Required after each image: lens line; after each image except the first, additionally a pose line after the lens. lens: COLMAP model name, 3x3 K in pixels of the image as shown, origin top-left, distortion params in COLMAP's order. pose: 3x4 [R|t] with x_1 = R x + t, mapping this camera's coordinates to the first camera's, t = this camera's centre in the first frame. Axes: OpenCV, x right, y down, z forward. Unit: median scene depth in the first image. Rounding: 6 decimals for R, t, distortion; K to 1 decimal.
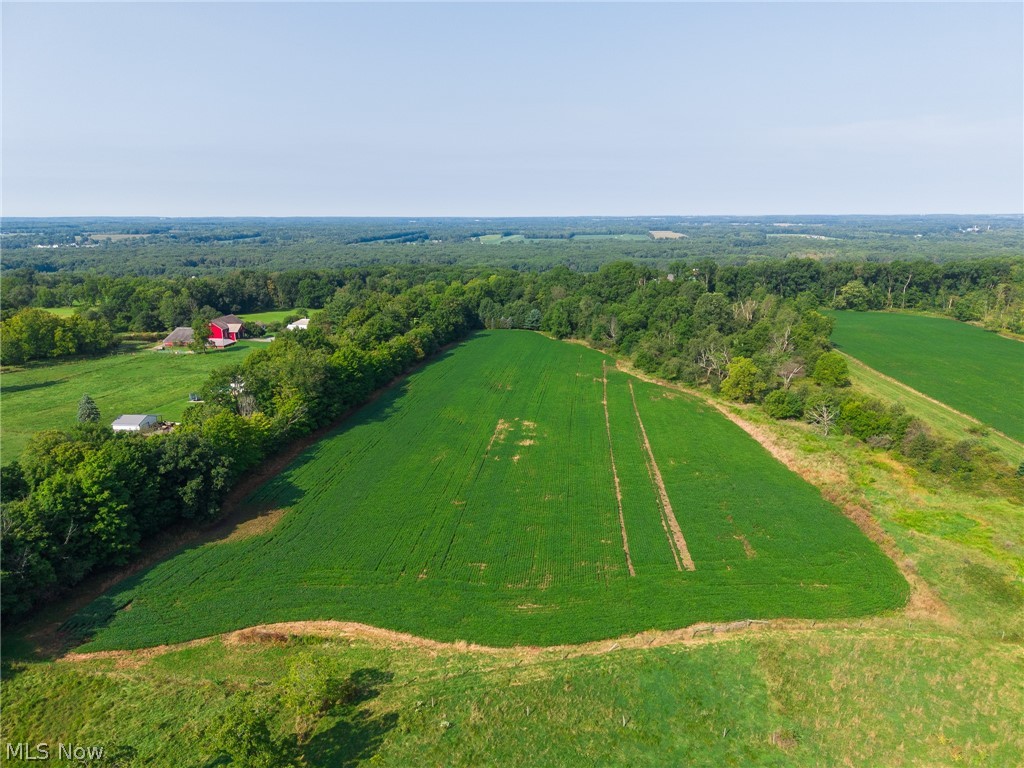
lens RADIAL K [[686.4, 0, 510.2], [0, 686.4, 381.5], [0, 0, 1]] dist [0.023033, -0.020641]
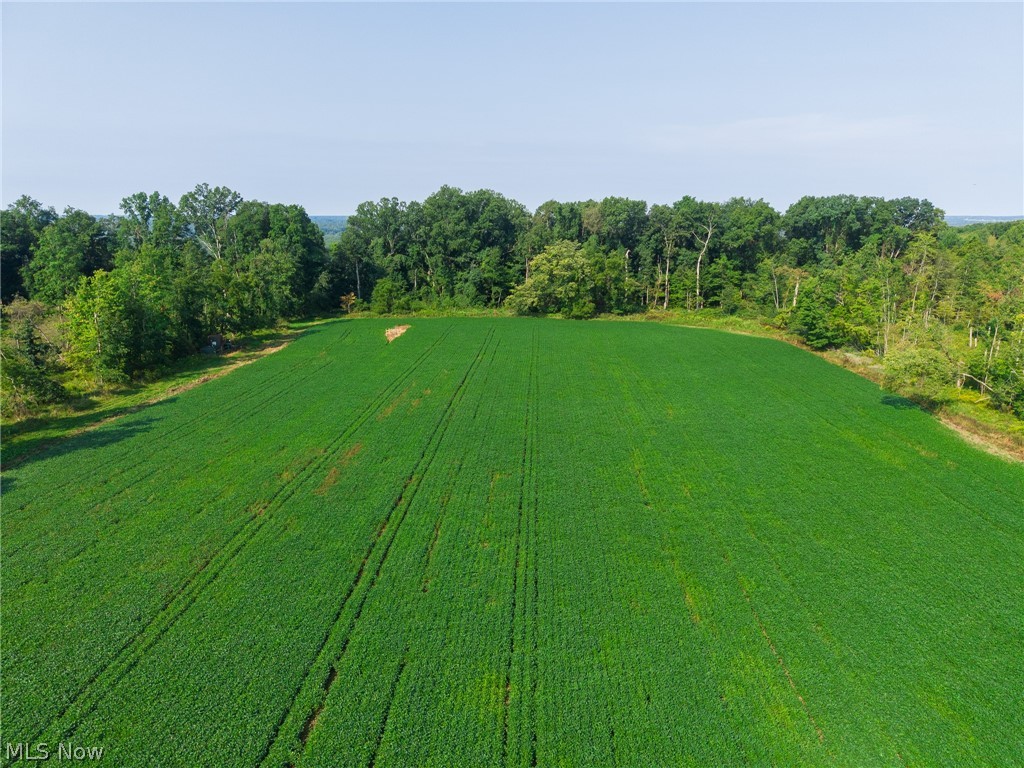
lens RADIAL K [[686.4, 0, 515.8], [0, 686.4, 387.1], [0, 0, 1]] dist [0.023033, -0.020641]
pose [[0.992525, -0.026405, 0.119149, 0.518335], [0.026138, 0.999651, 0.003803, -0.080303], [-0.119208, -0.000660, 0.992869, 0.759445]]
